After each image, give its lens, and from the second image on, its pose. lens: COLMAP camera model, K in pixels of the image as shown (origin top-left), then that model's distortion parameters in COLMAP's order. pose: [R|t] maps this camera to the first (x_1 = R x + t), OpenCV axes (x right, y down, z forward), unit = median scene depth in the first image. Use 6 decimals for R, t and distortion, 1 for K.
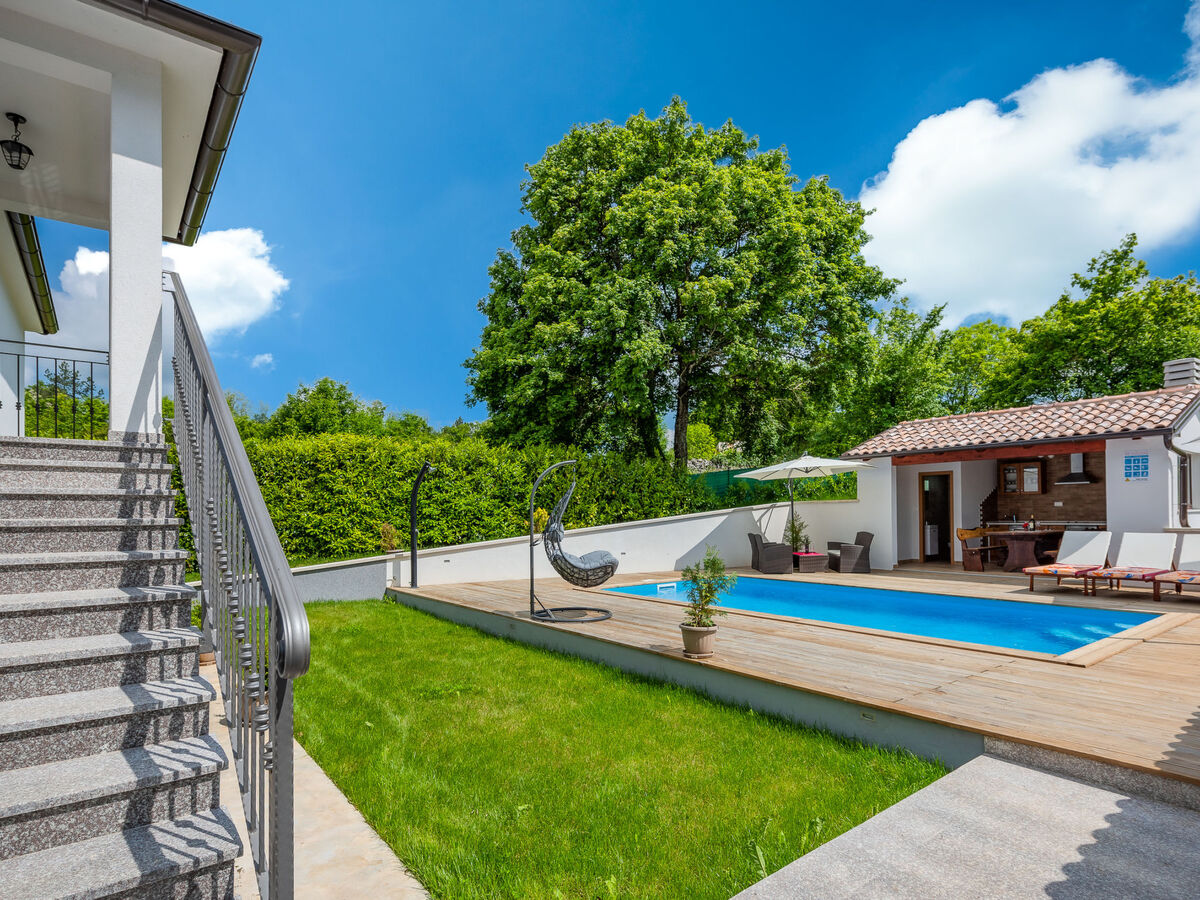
lens RADIAL K [[652.9, 0, 593.5], [0, 652.9, 513.3], [0, 0, 1]] dist [0.040382, 0.000146]
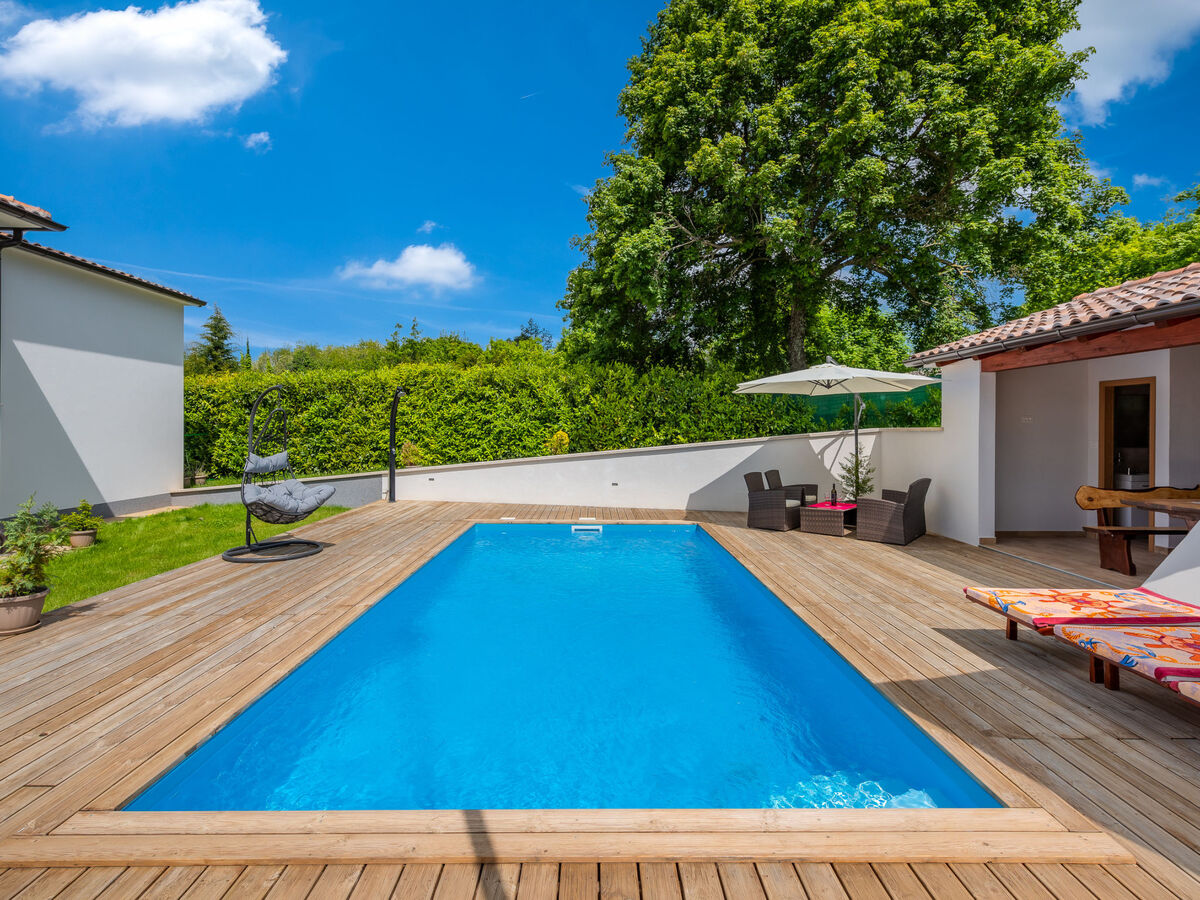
lens RADIAL K [[581.0, 0, 599.7], [0, 581.0, 439.0], [0, 0, 1]] dist [0.010891, -0.003950]
pose [[0.801841, 0.030195, -0.596774, 0.472215], [-0.016438, 0.999459, 0.028482, -0.020598], [0.597311, -0.013028, 0.801904, 0.347068]]
